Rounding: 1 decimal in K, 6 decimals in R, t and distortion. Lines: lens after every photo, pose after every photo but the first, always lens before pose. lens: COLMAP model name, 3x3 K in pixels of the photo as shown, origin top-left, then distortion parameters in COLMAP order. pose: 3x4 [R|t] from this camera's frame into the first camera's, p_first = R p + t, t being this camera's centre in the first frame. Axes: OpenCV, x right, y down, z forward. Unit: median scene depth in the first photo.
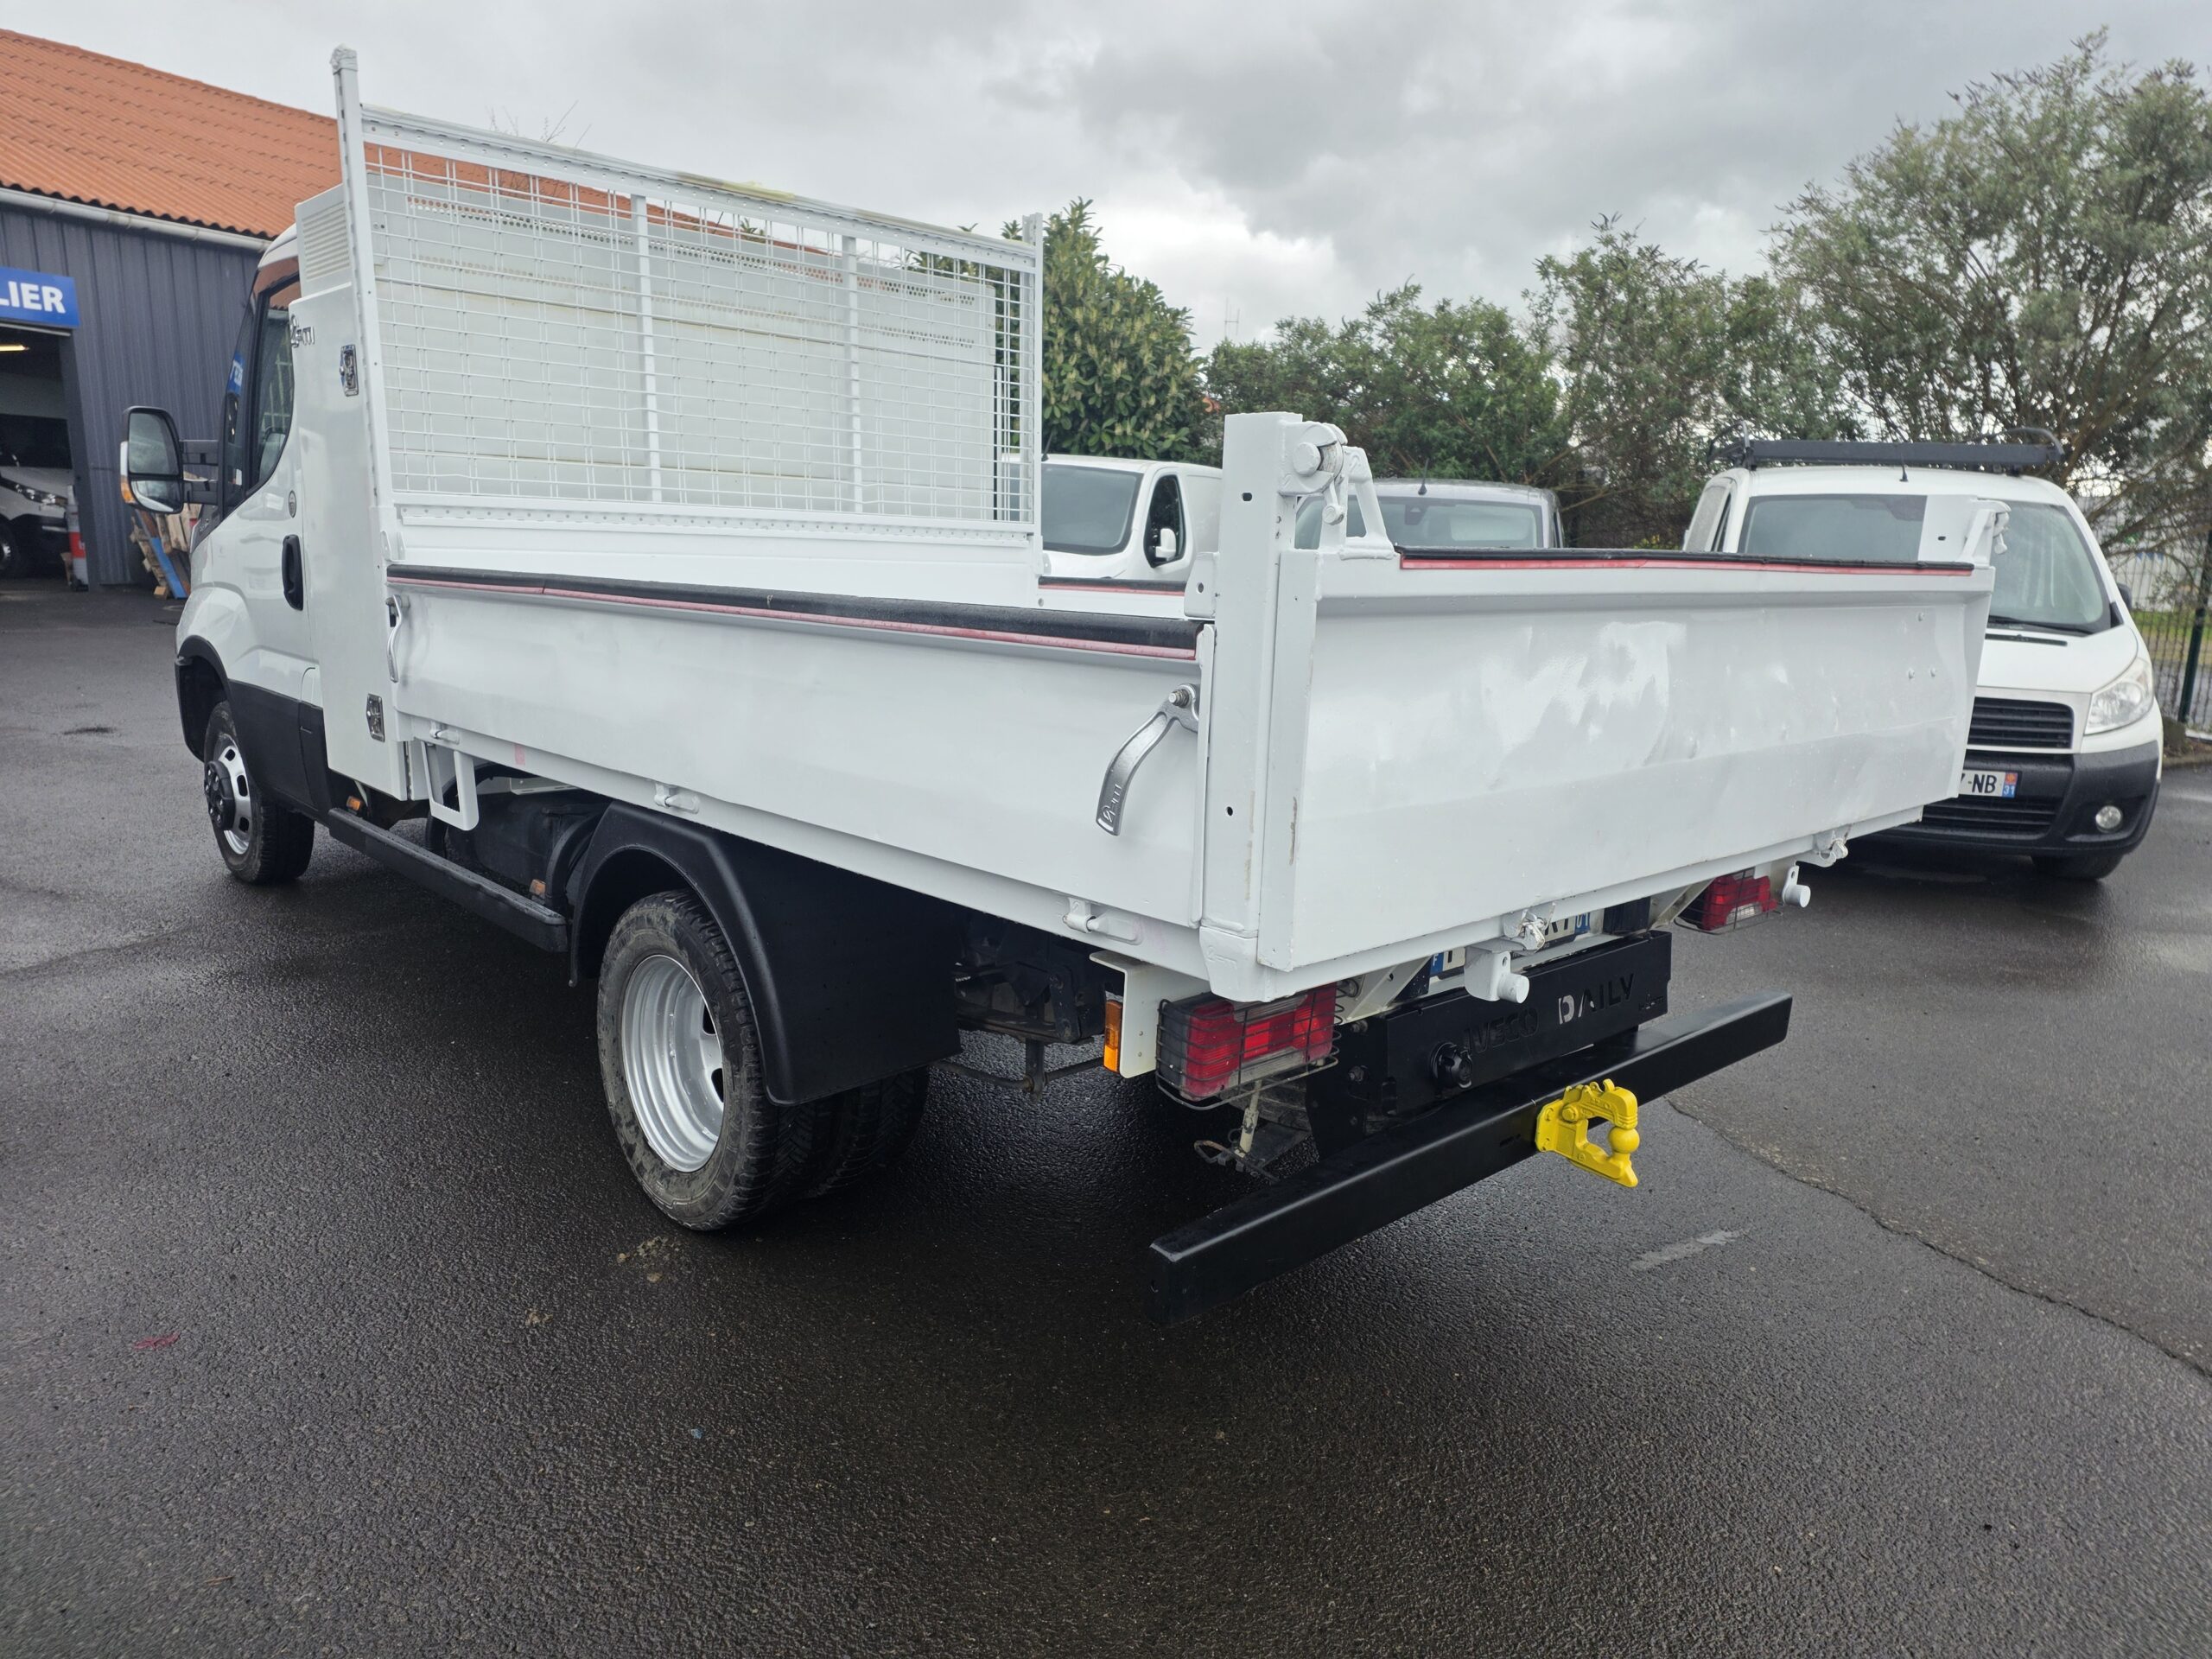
lens RADIAL K [[1462.3, 0, 1113.6], [0, 1462.3, 856.9], [0, 0, 1]] dist [0.068631, -0.042717]
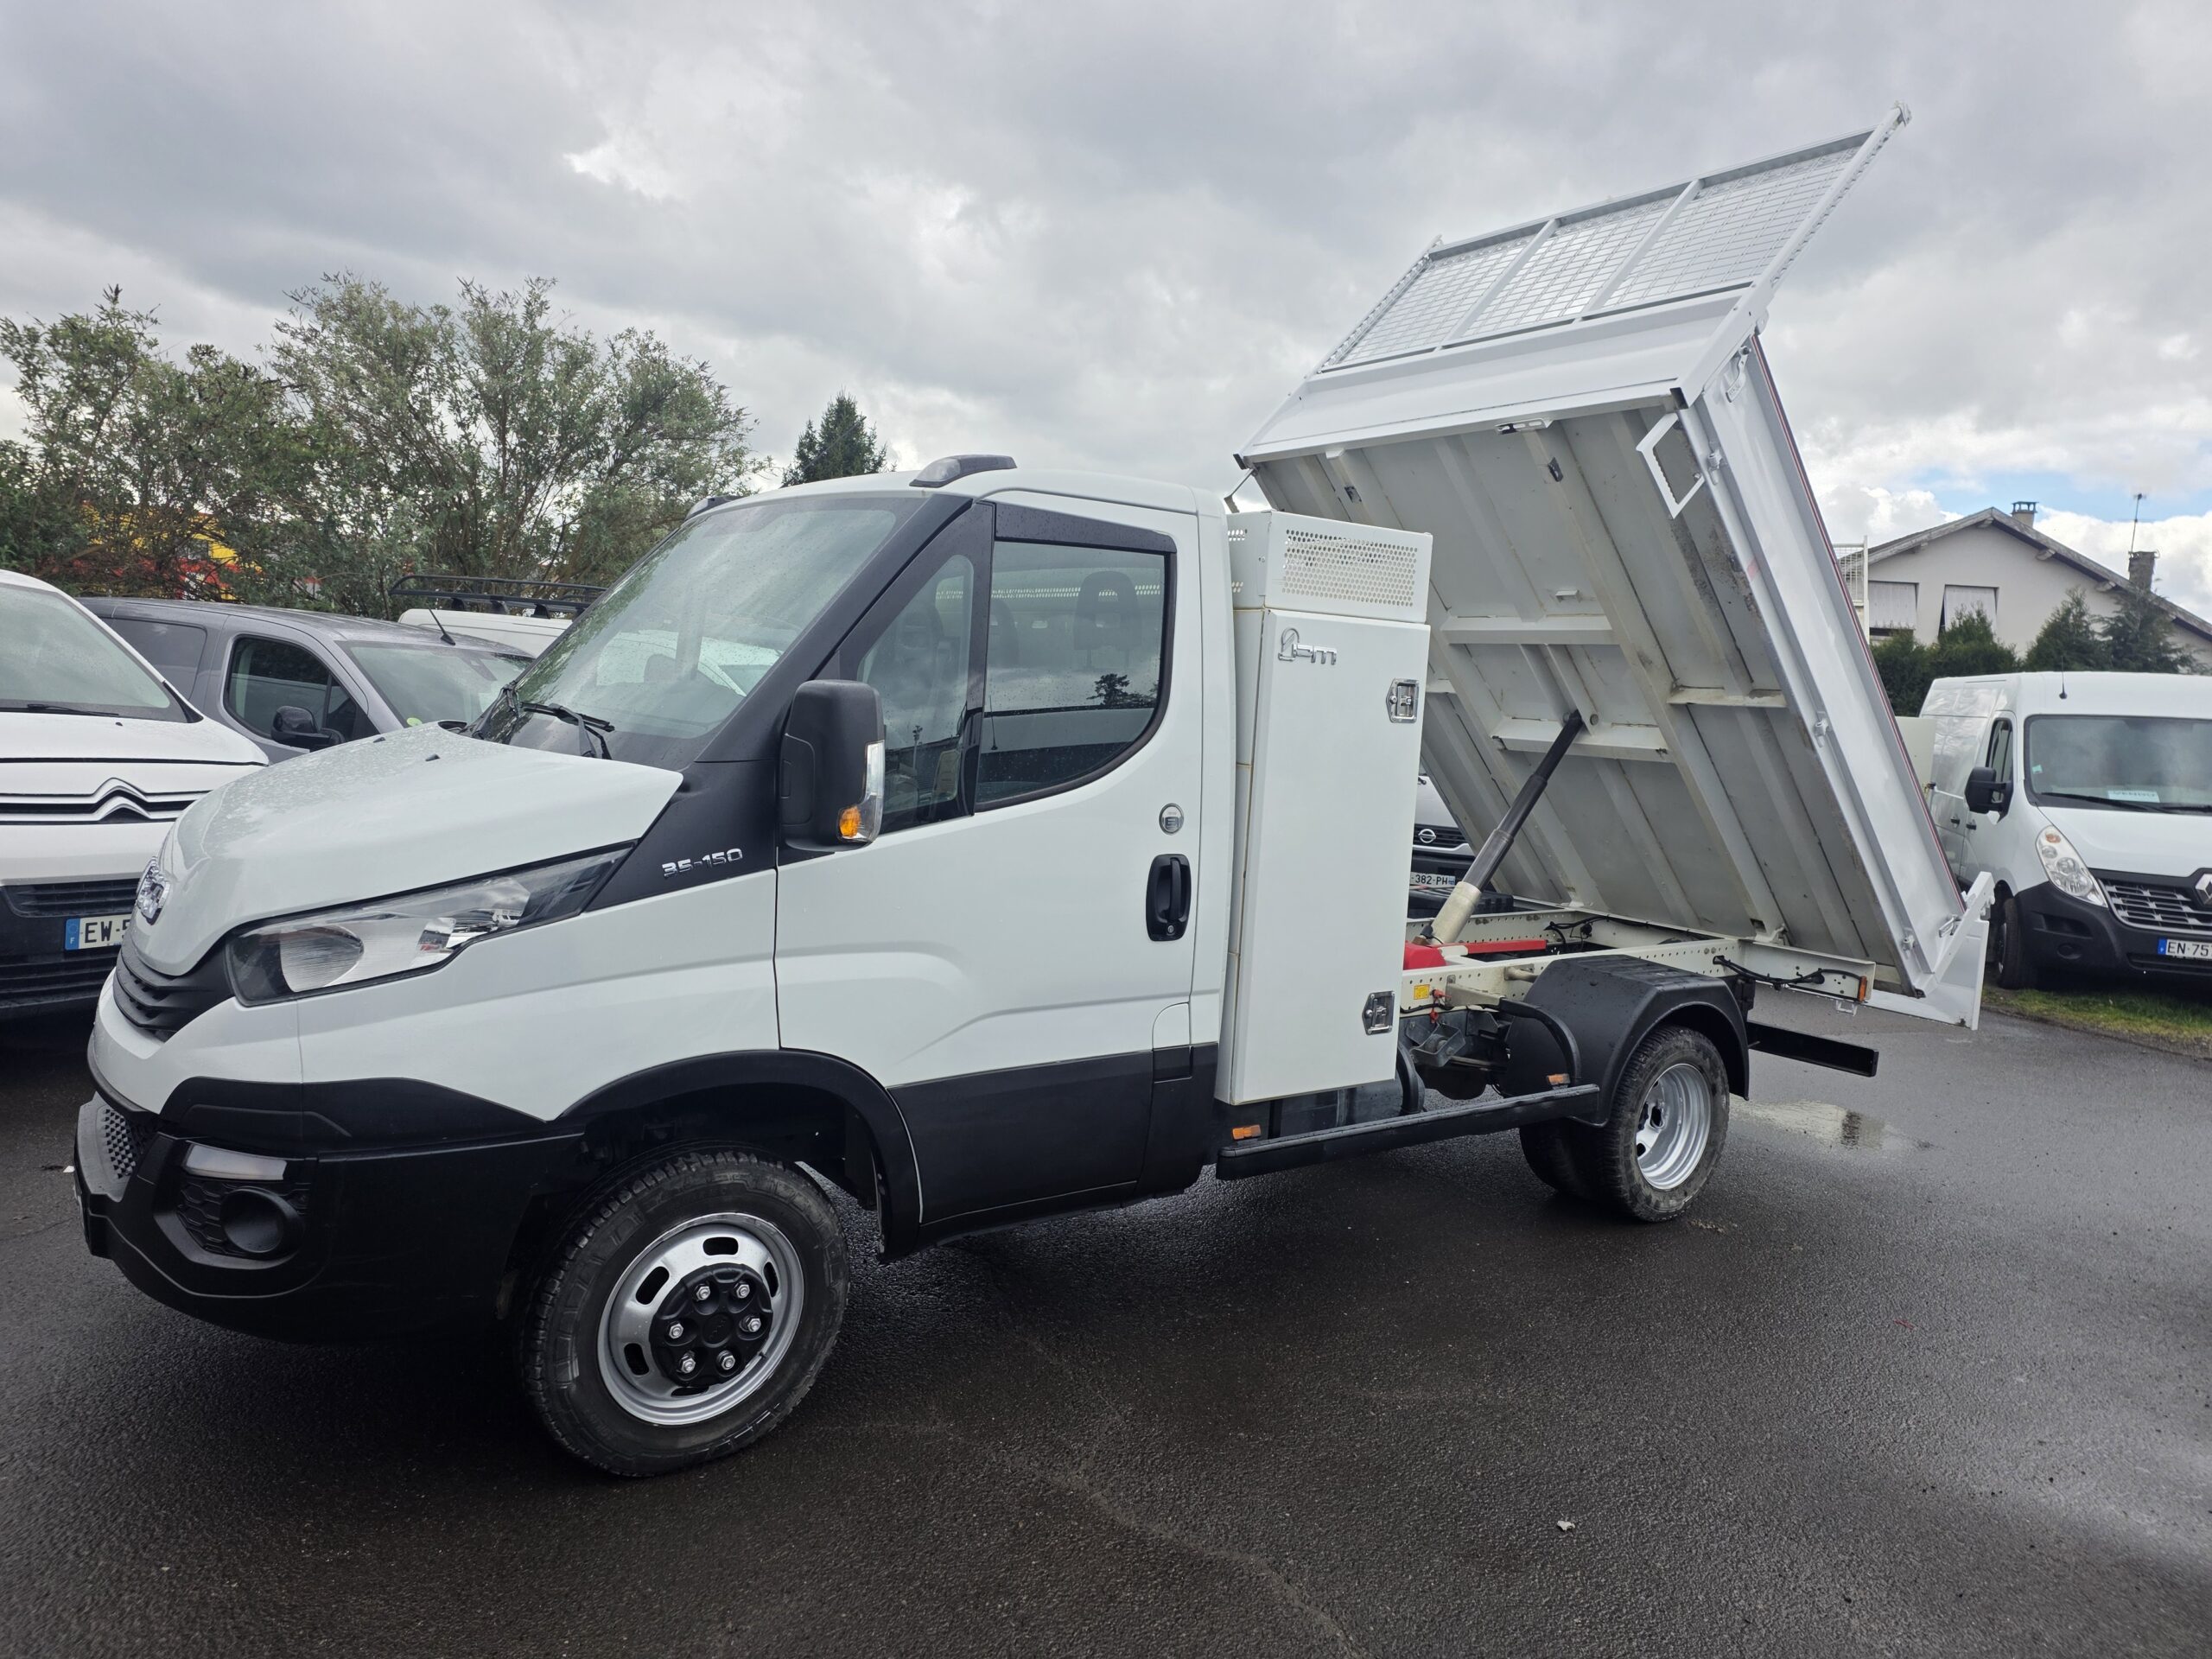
lens RADIAL K [[1462.3, 0, 1134.6], [0, 1462.3, 814.6], [0, 0, 1]] dist [0.068631, -0.042717]
pose [[0.105706, -0.110723, 0.988214, -0.953179], [0.149255, 0.984290, 0.094318, -0.222563], [-0.983132, 0.137526, 0.120571, 0.638213]]
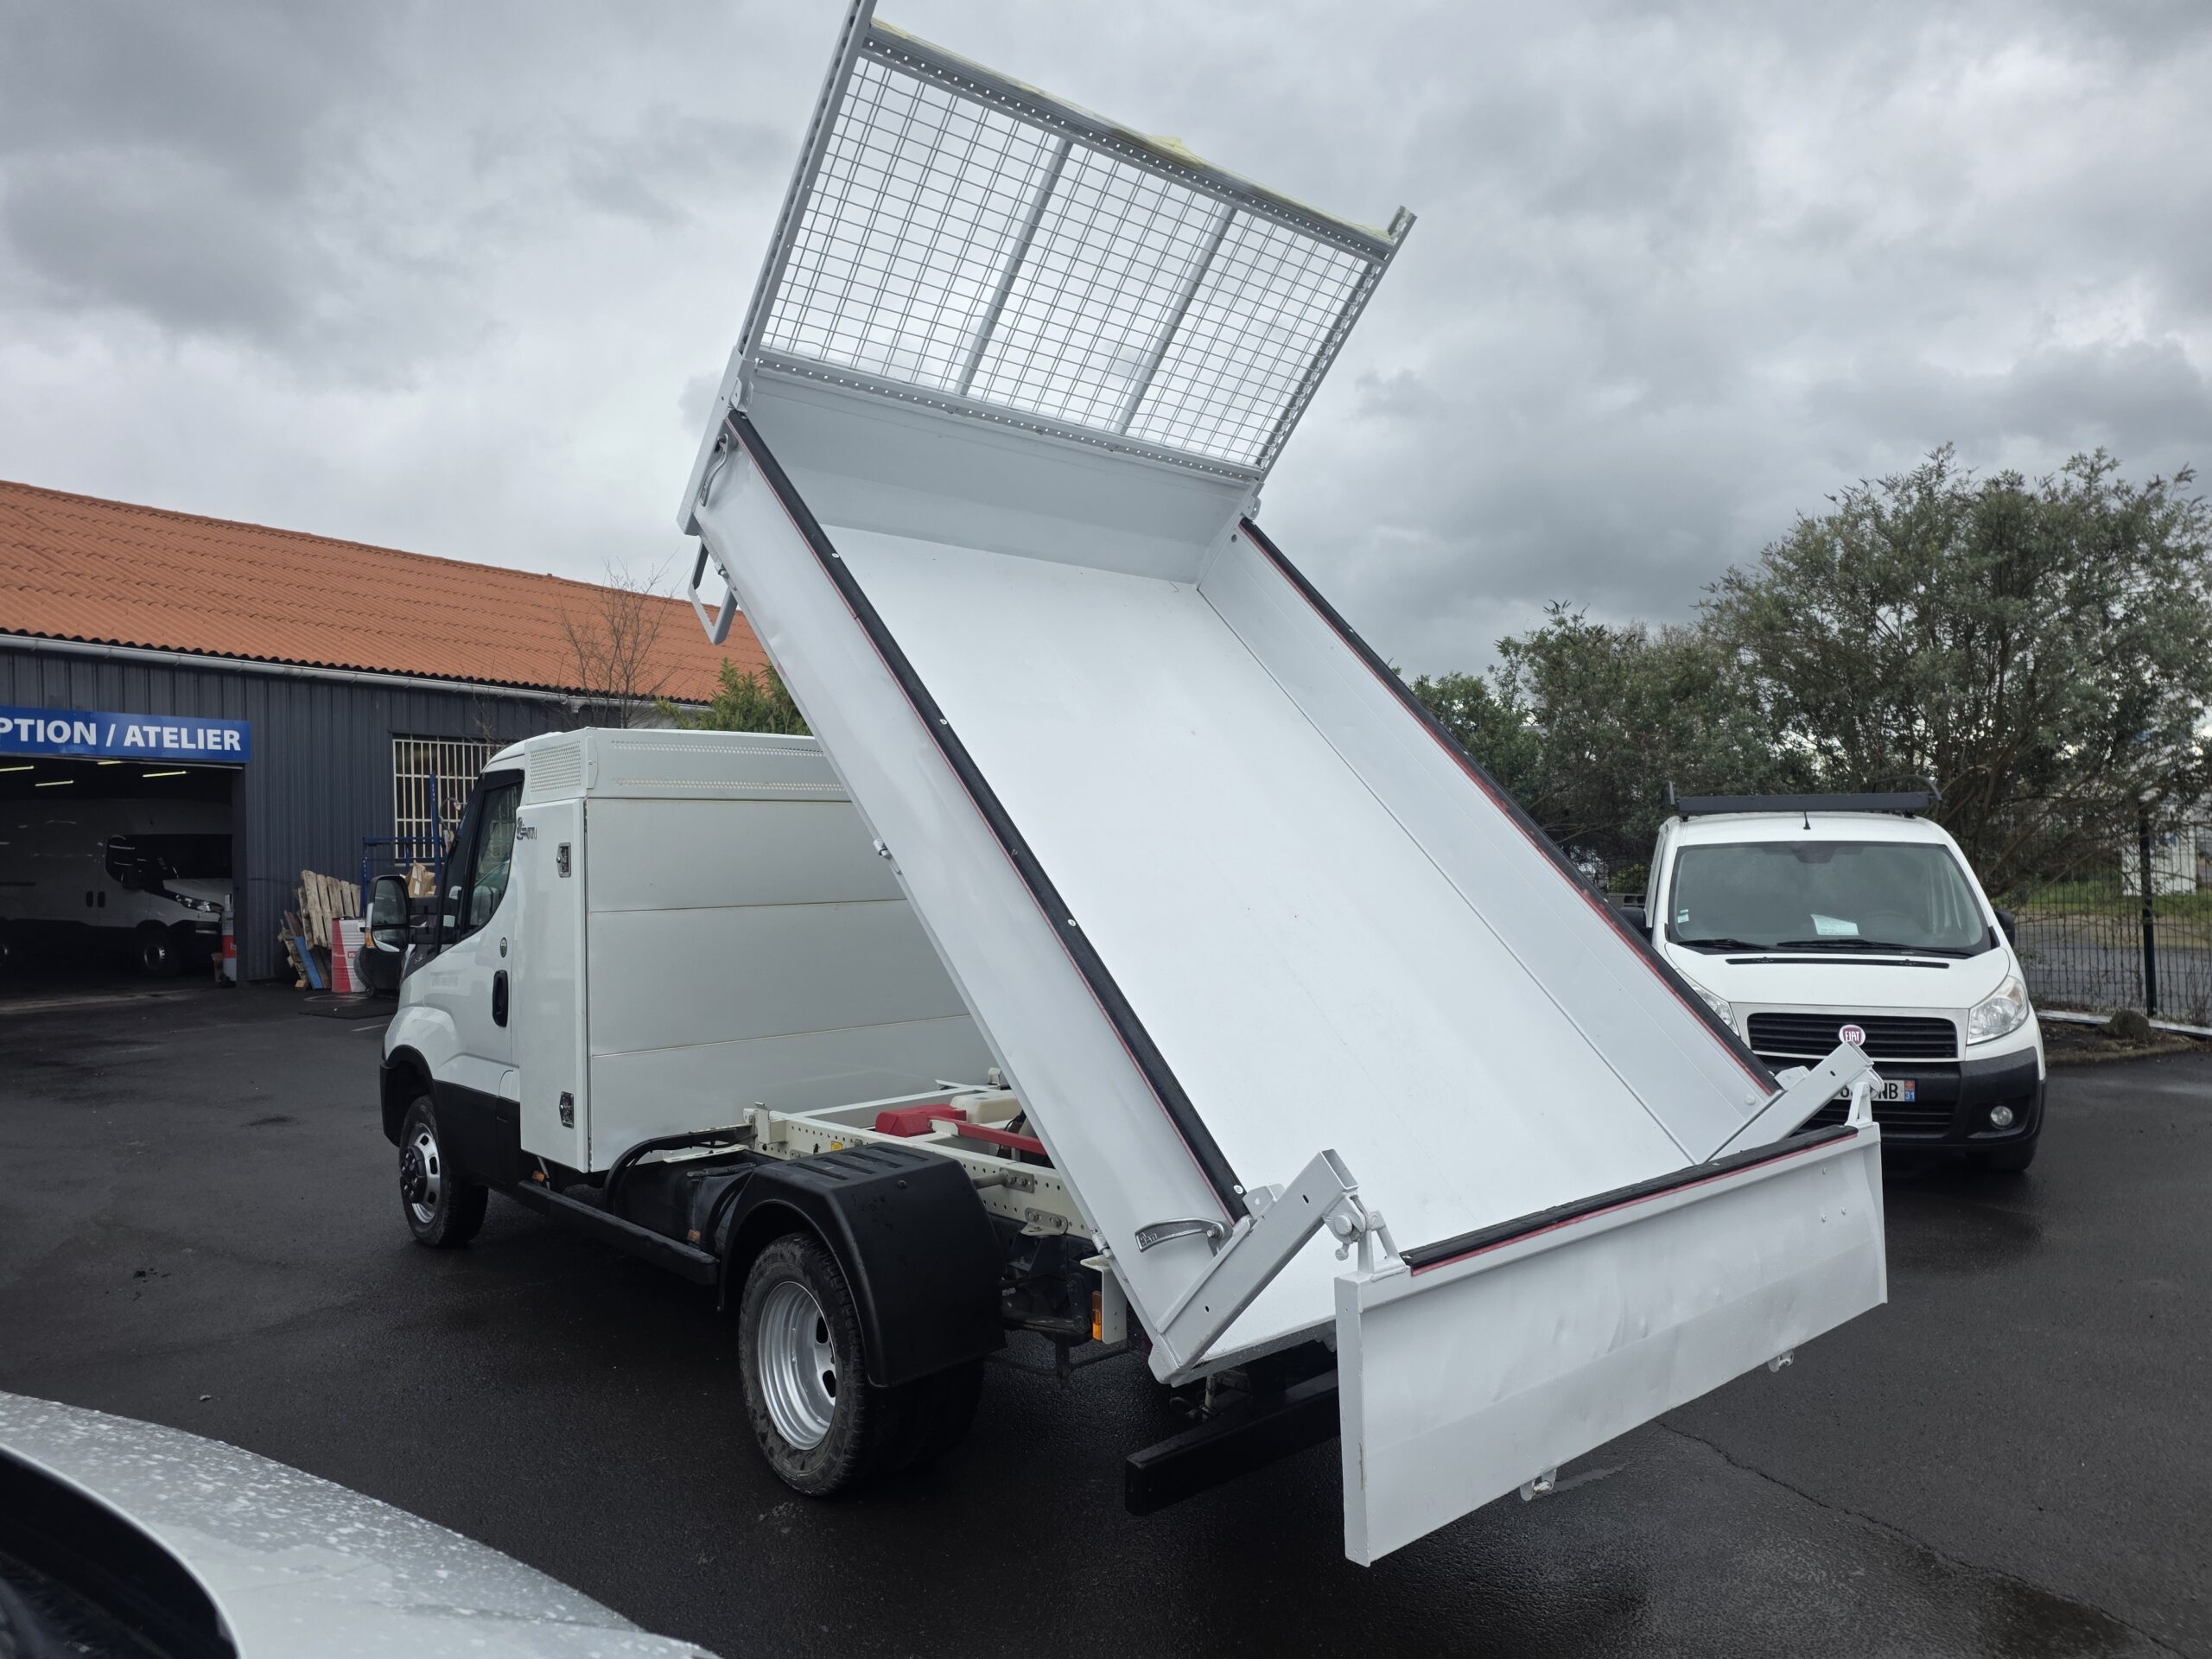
lens RADIAL K [[1462.3, 0, 1118.5], [0, 1462.3, 844.9], [0, 0, 1]] dist [0.068631, -0.042717]
pose [[0.997972, -0.054852, -0.032294, 0.031394], [0.046233, 0.973367, -0.224544, -0.003112], [0.043750, 0.222596, 0.973929, -0.198307]]
